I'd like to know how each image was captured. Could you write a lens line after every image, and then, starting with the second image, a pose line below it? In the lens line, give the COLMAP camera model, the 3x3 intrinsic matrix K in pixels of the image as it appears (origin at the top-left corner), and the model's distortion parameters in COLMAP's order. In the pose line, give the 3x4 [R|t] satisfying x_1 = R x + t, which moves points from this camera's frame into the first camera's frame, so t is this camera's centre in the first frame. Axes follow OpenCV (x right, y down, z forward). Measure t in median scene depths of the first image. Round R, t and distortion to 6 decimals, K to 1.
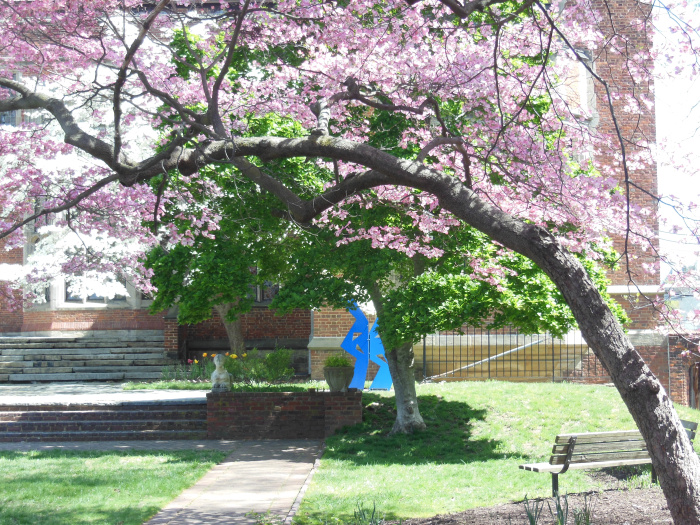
lens RADIAL K [[1201.4, 0, 350.0], [0, 1201.4, 262.5], [0, 0, 1]] dist [-0.049908, -0.093174]
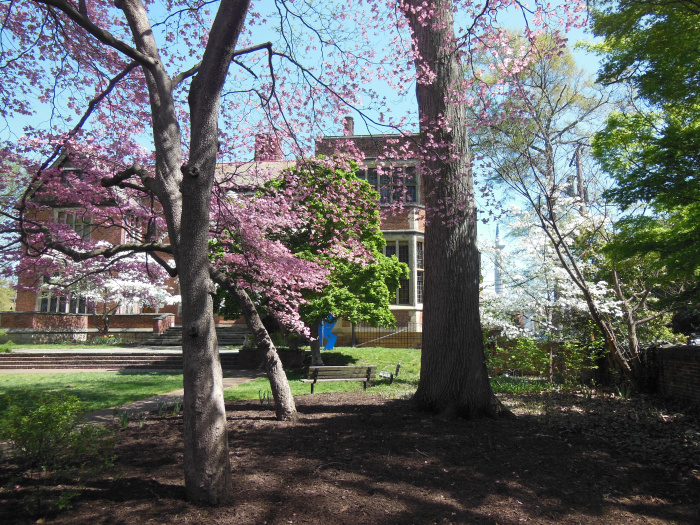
lens RADIAL K [[516.3, 0, 348.7], [0, 516.3, 264.4], [0, 0, 1]] dist [-0.024301, 0.093239]
pose [[0.995896, 0.001422, -0.090492, 0.242772], [-0.007264, 0.997907, -0.064263, 0.003851], [0.090211, 0.064656, 0.993822, -0.021004]]
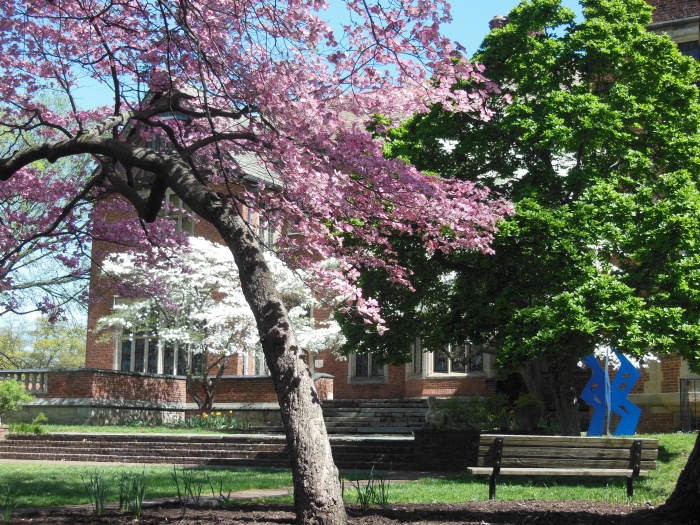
lens RADIAL K [[1019.4, 0, 350.0], [0, 1019.4, 262.5], [0, 0, 1]] dist [-0.038706, -0.073948]
pose [[0.900597, -0.047883, -0.432010, 0.317178], [0.005623, 0.995114, -0.098575, 0.058827], [0.434619, 0.086348, 0.896465, 0.122178]]
